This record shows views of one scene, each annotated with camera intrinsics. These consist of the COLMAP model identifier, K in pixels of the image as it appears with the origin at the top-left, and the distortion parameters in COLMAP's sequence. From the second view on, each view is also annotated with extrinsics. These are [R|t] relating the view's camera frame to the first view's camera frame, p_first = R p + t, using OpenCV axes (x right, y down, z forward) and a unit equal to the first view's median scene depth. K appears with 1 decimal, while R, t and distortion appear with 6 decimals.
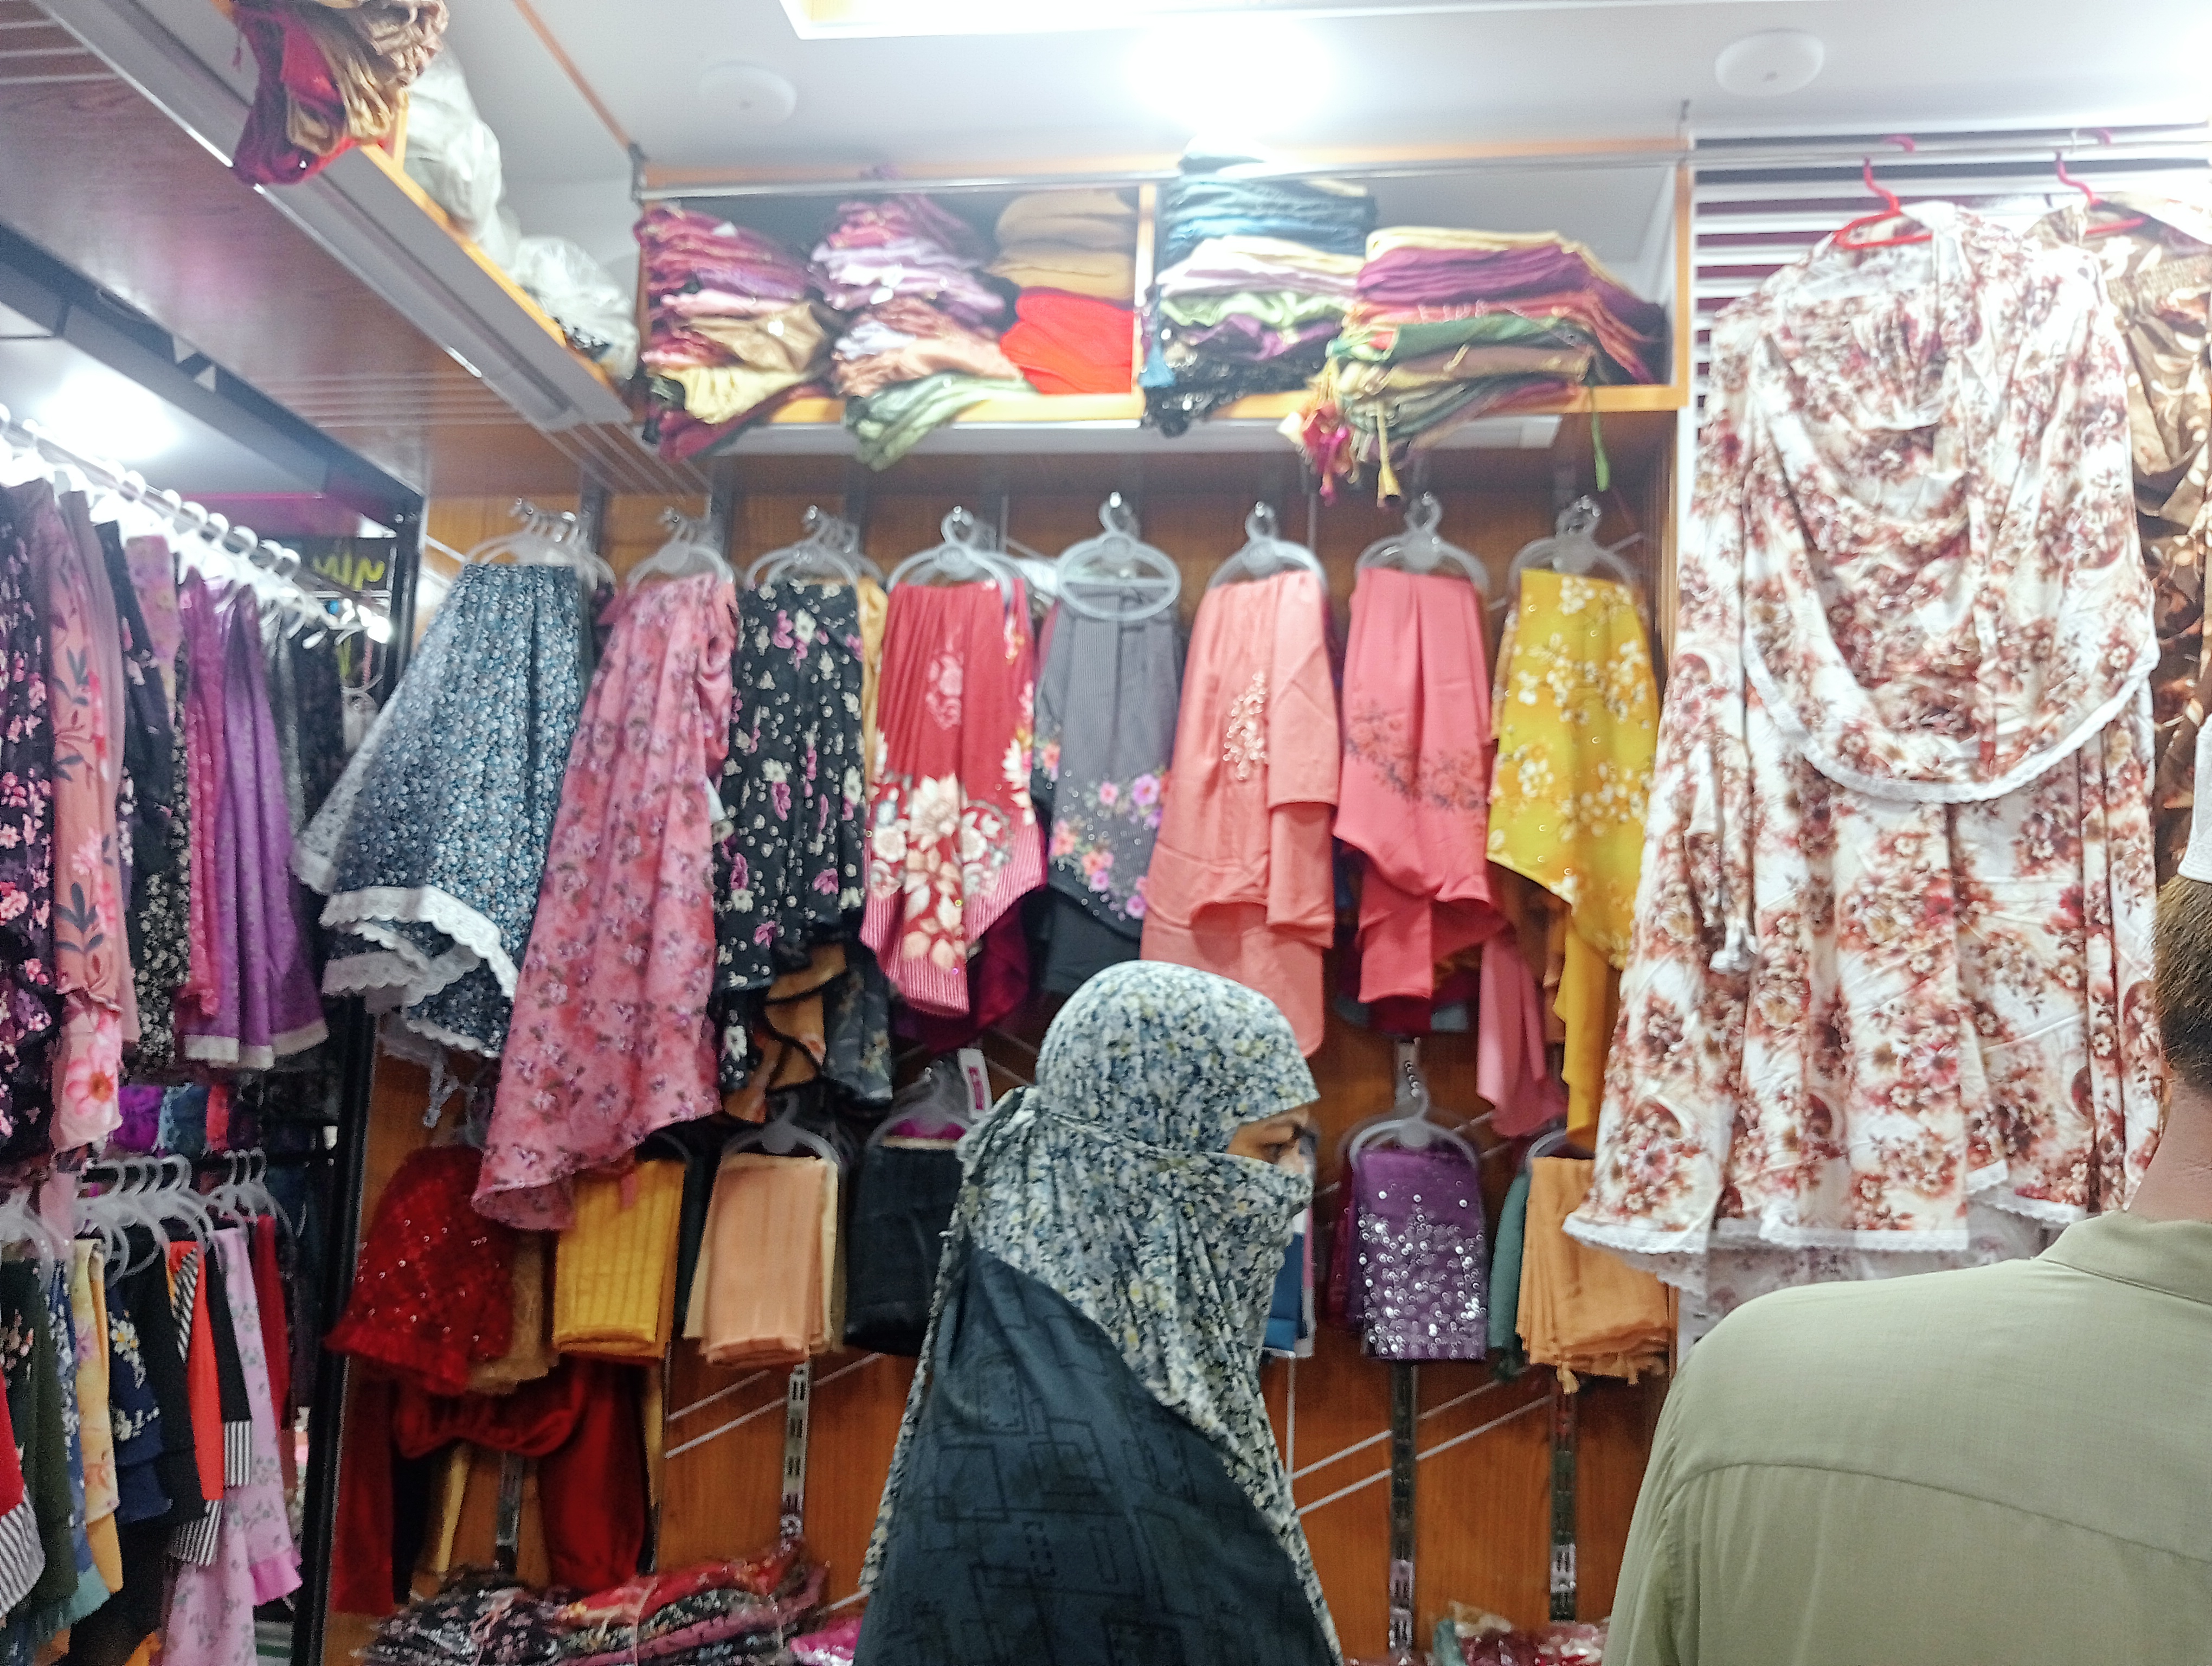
lens RADIAL K [[1792.9, 0, 1111.3], [0, 1792.9, 837.2], [0, 0, 1]] dist [0.009056, 0.000199]
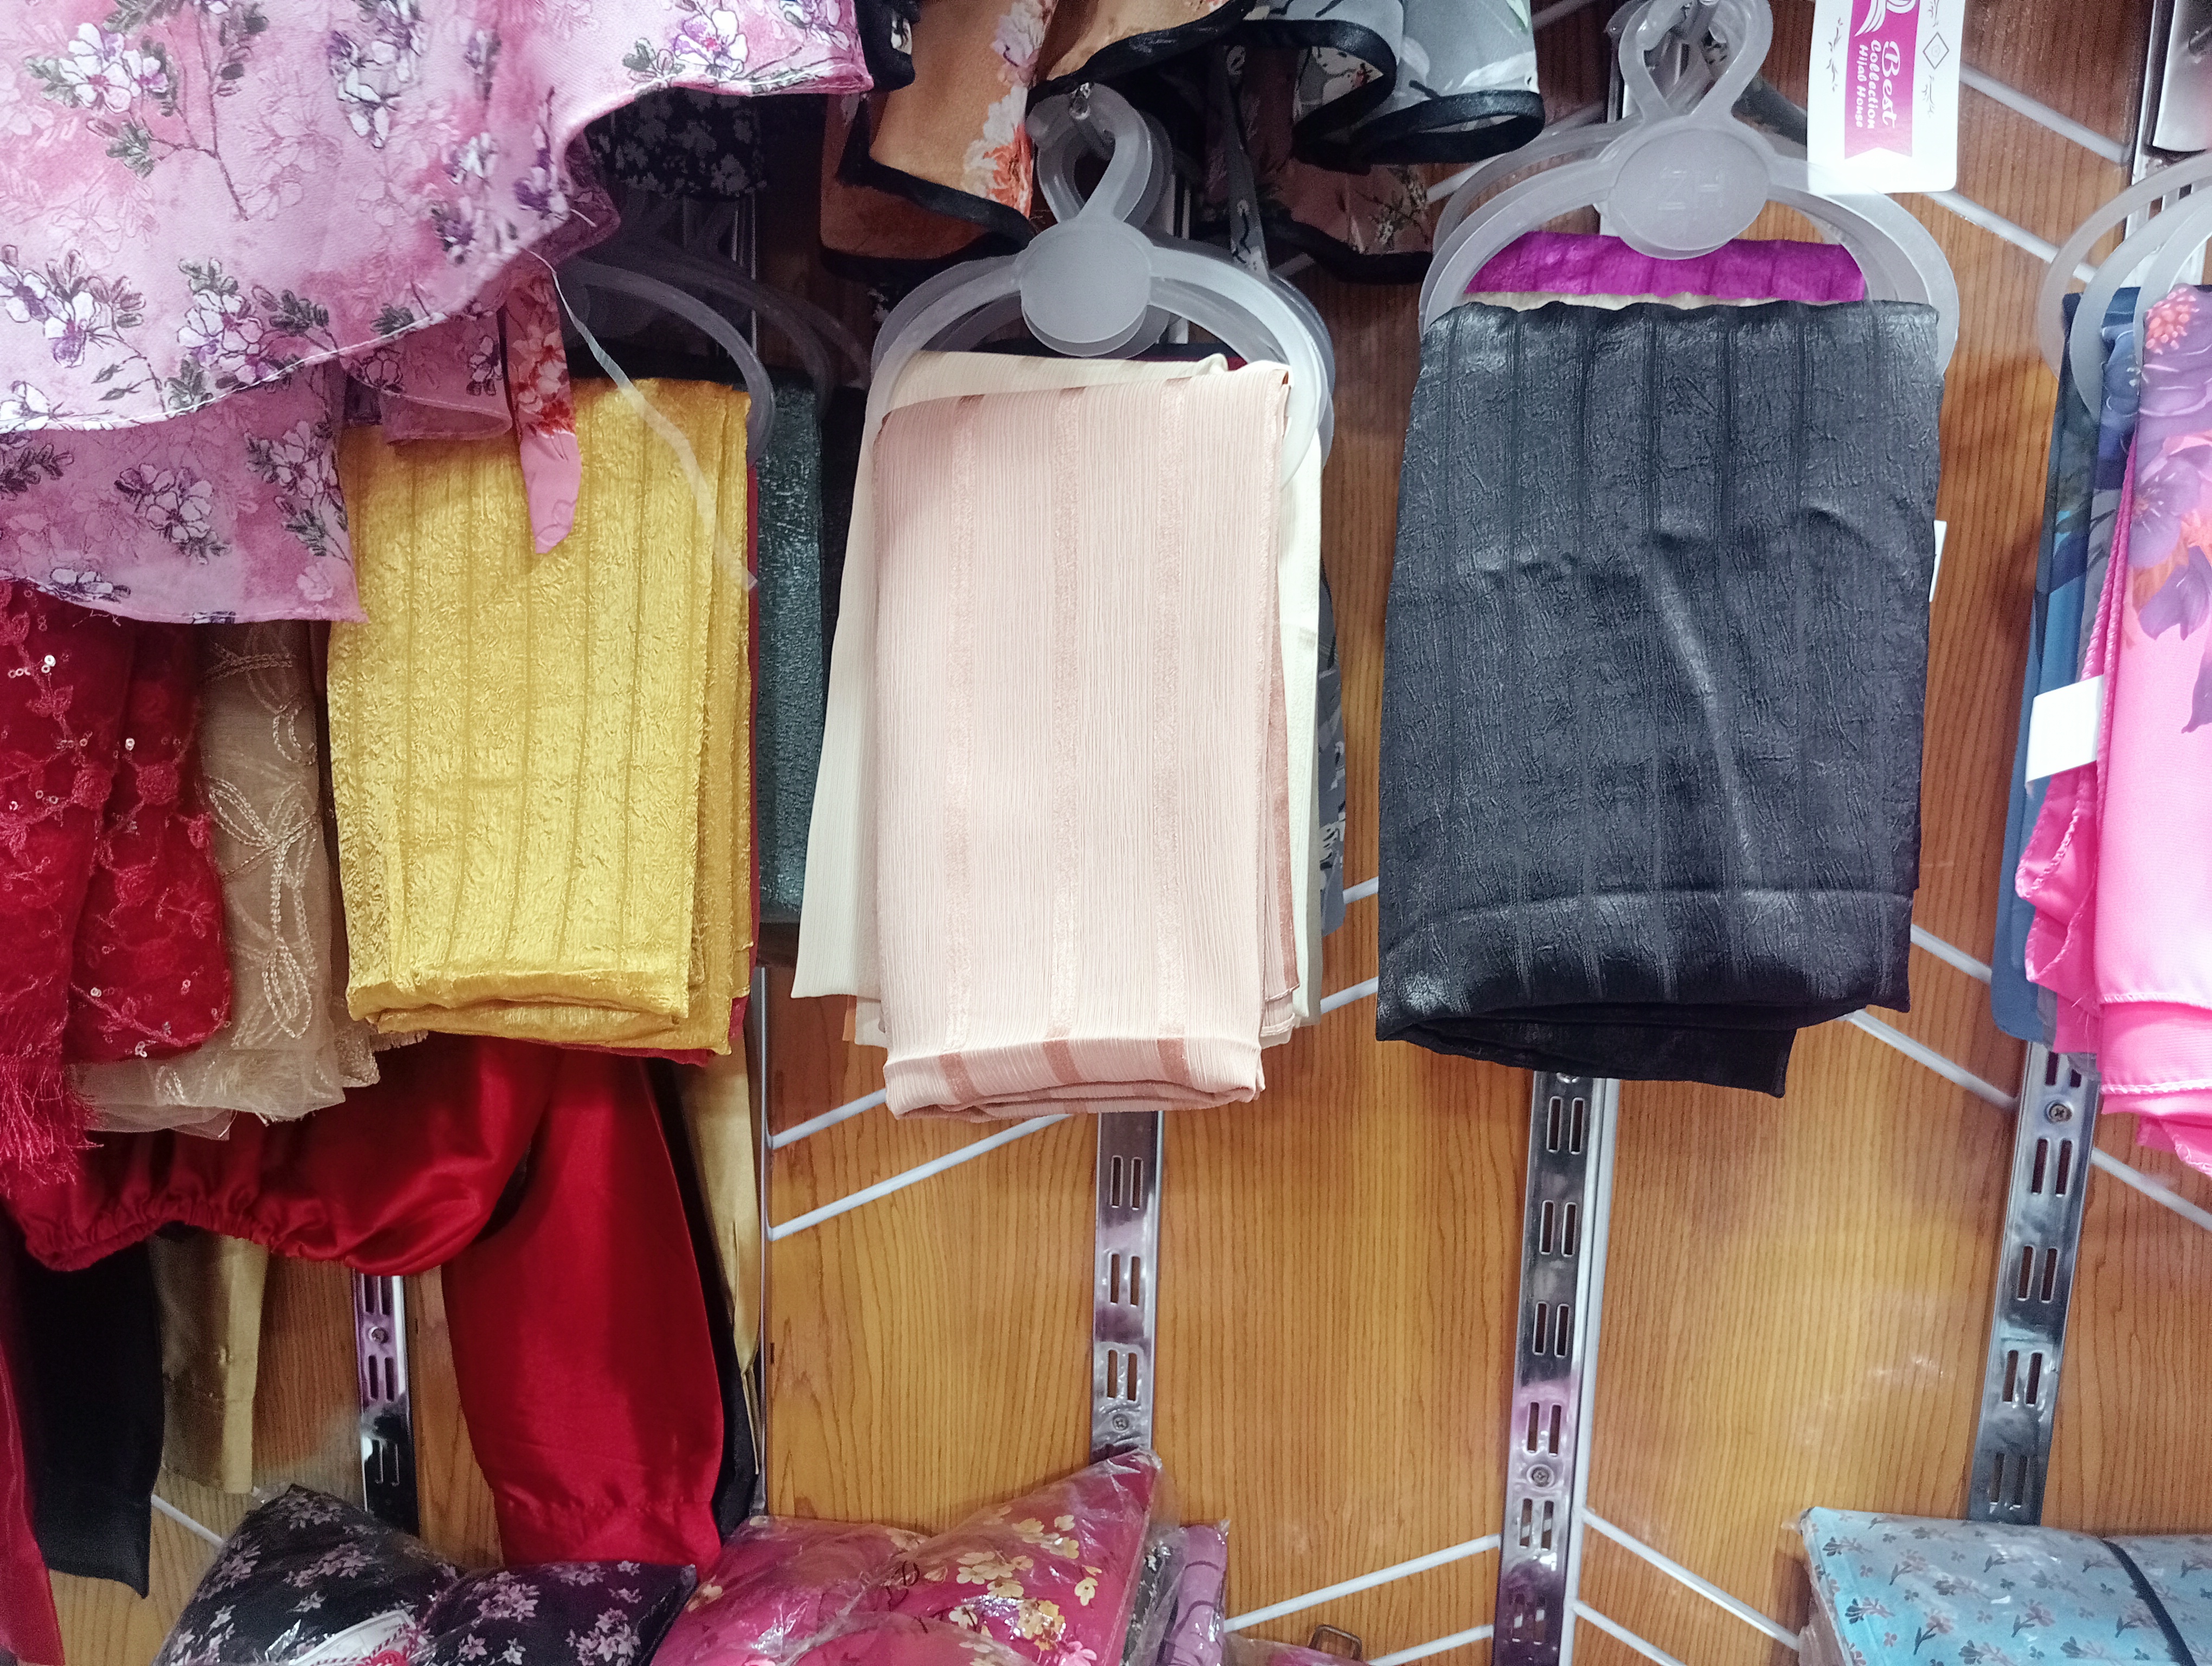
lens RADIAL K [[1792.9, 0, 1103.6], [0, 1792.9, 834.0], [0, 0, 1]] dist [0.009056, 0.000199]
pose [[0.998486, -0.013147, -0.053415, -0.172157], [0.028771, 0.952429, 0.303400, 0.168687], [0.046885, -0.304478, 0.951365, 0.733584]]
